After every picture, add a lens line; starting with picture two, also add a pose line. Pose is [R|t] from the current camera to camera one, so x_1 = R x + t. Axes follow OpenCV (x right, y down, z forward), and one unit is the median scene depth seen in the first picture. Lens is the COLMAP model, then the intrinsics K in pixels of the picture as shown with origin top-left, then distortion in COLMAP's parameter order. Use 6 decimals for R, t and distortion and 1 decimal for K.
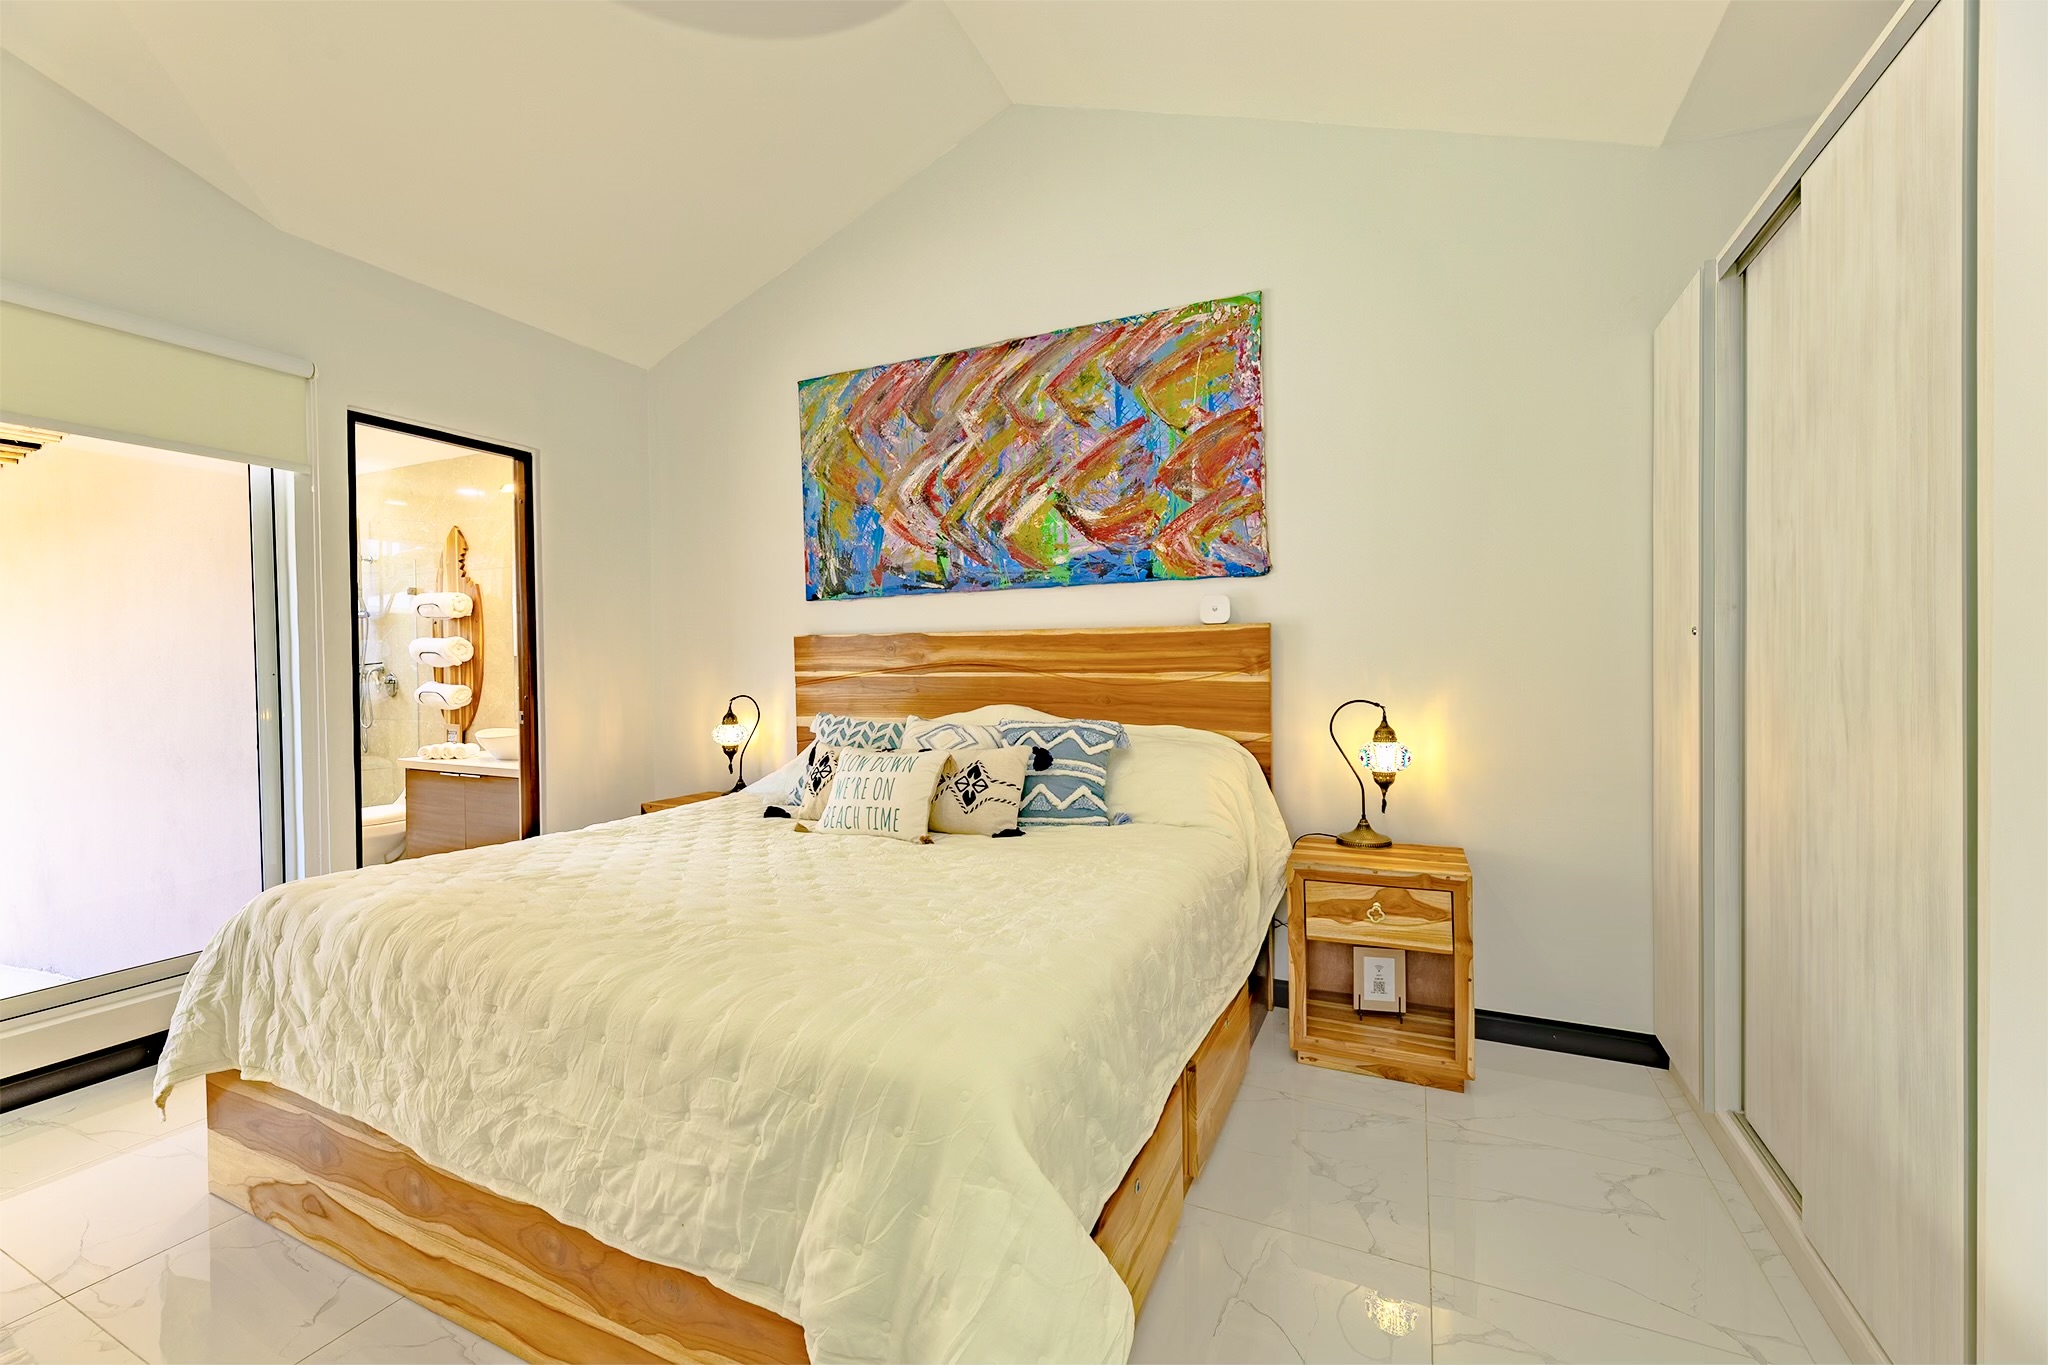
lens RADIAL K [[832.4, 0, 1029.0], [0, 832.4, 687.4], [0, 0, 1]] dist [-0.000018, -0.000474]
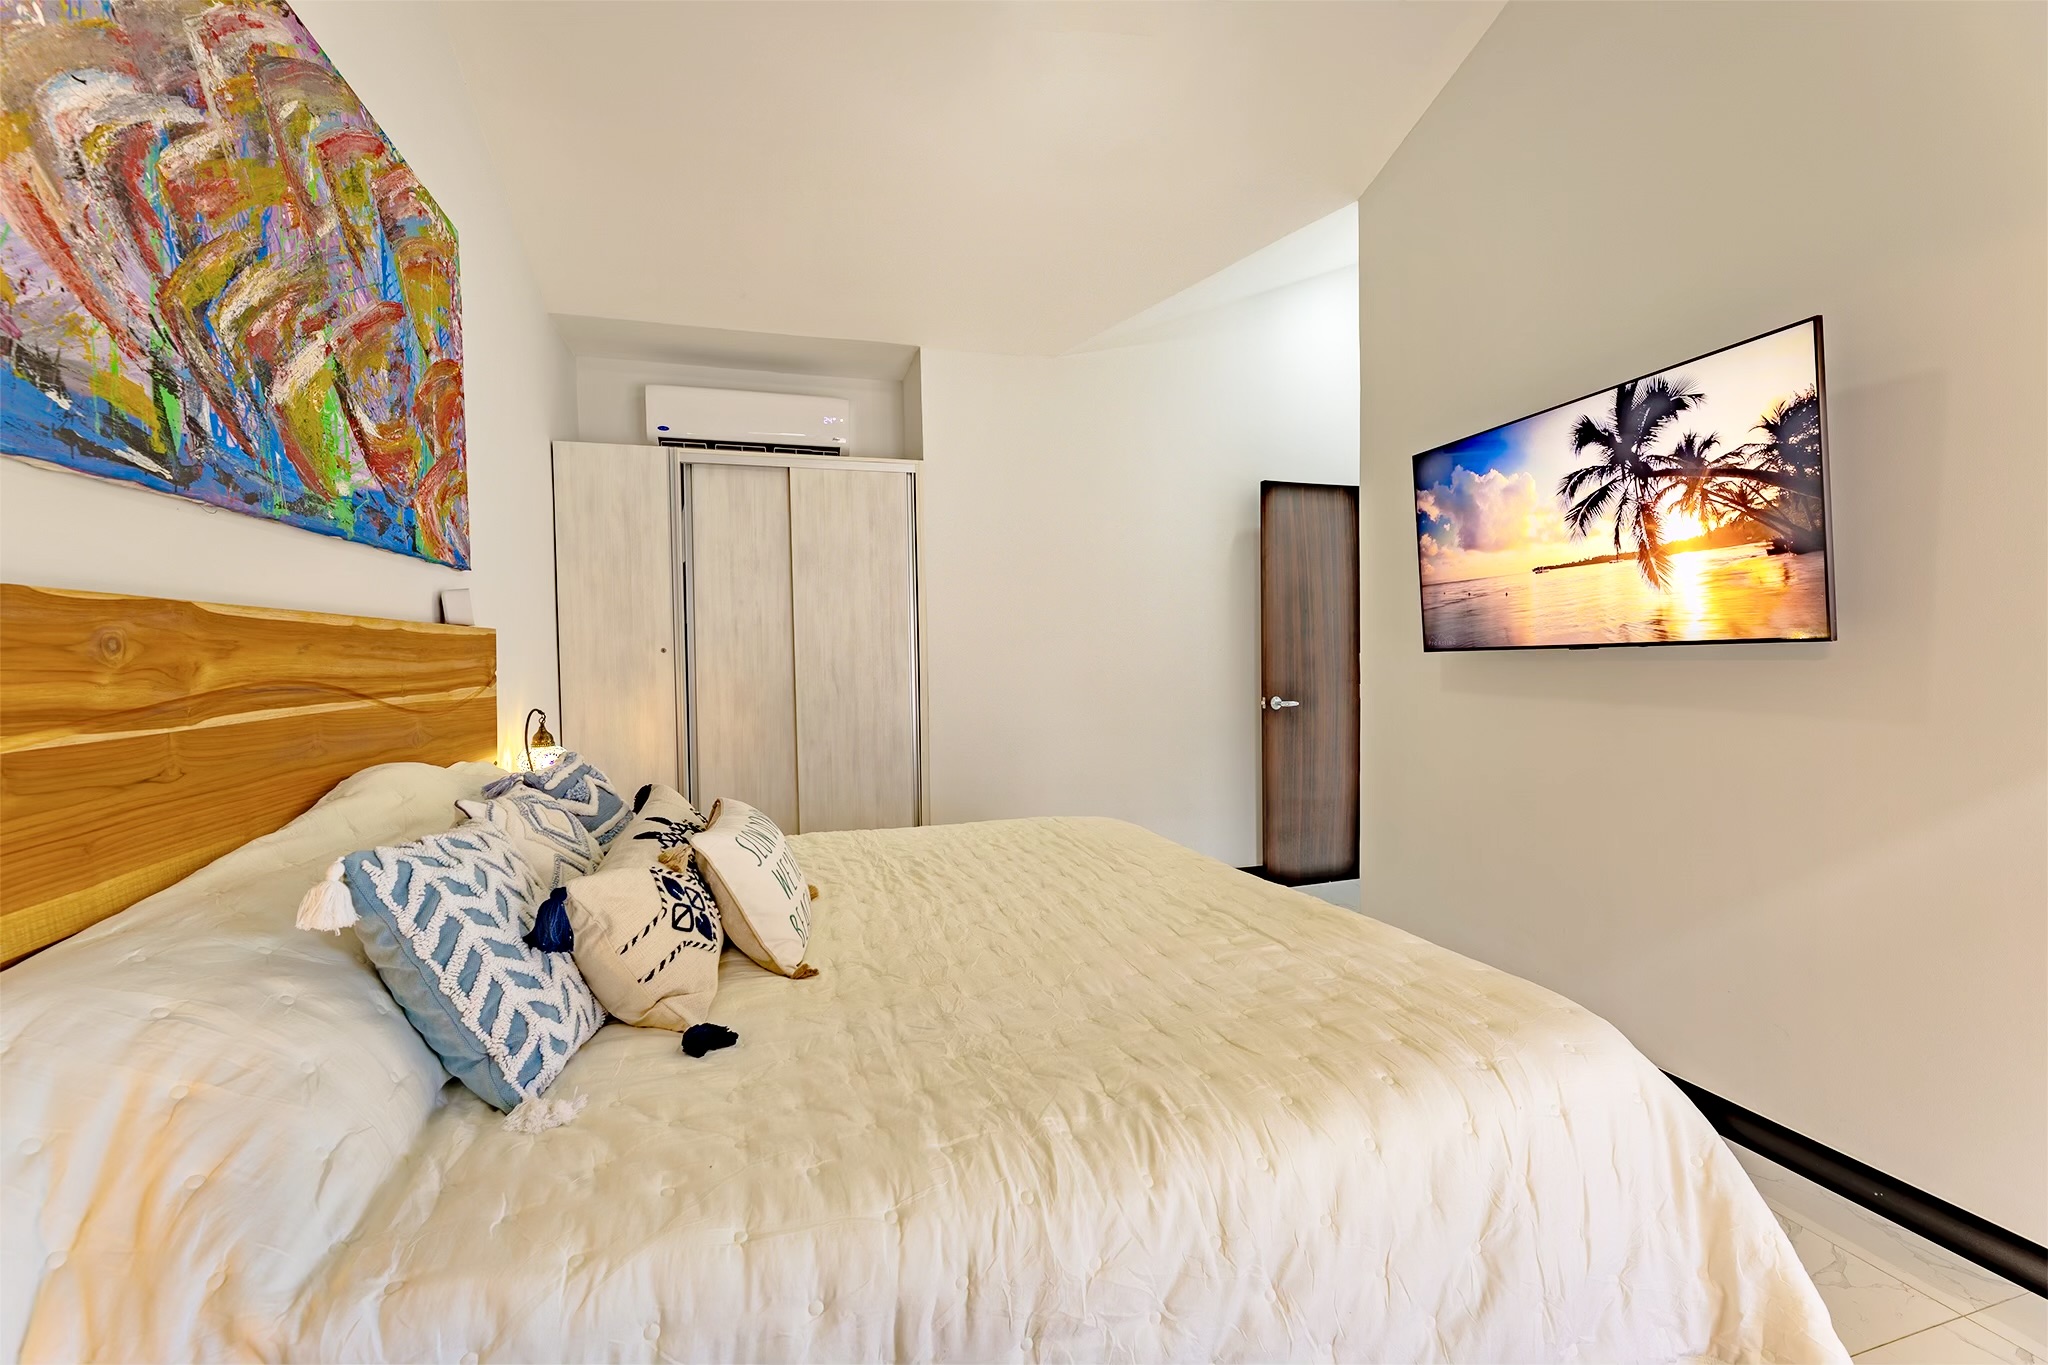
lens RADIAL K [[832.4, 0, 1029.0], [0, 832.4, 687.4], [0, 0, 1]] dist [-0.000018, -0.000474]
pose [[-0.670108, -0.013163, 0.742146, -0.628549], [0.045974, 0.997187, 0.059198, -0.035775], [-0.740838, 0.073789, -0.667618, 0.997861]]
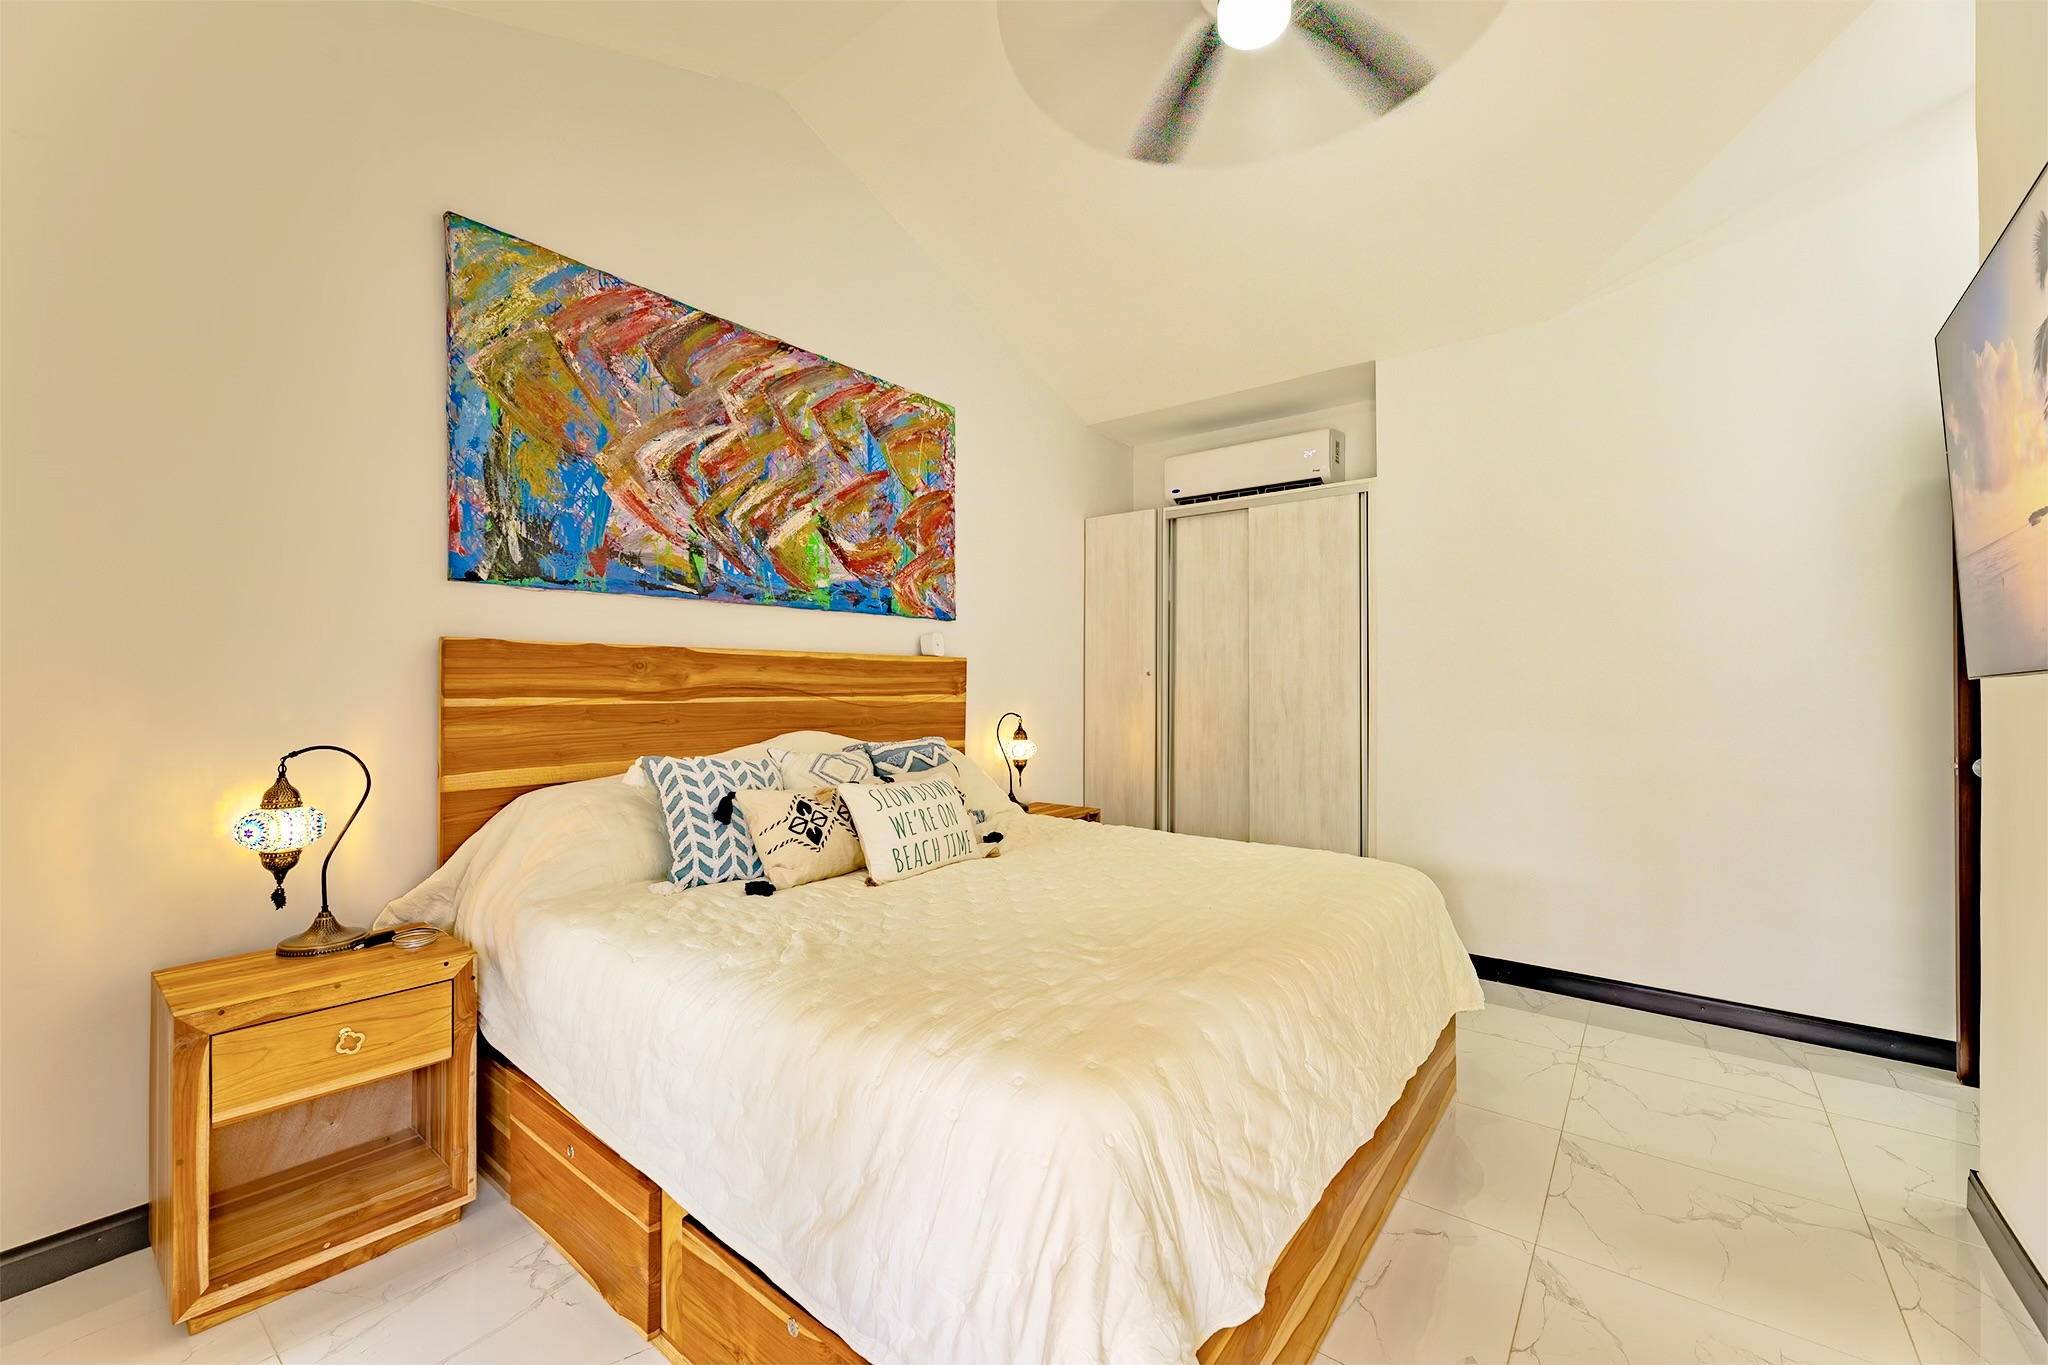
lens RADIAL K [[832.4, 0, 1029.0], [0, 832.4, 687.4], [0, 0, 1]] dist [-0.000018, -0.000474]
pose [[0.209073, 0.006941, 0.977875, -0.848954], [0.030837, 0.999431, -0.013687, -0.007111], [-0.977414, 0.033017, 0.208740, 0.531337]]
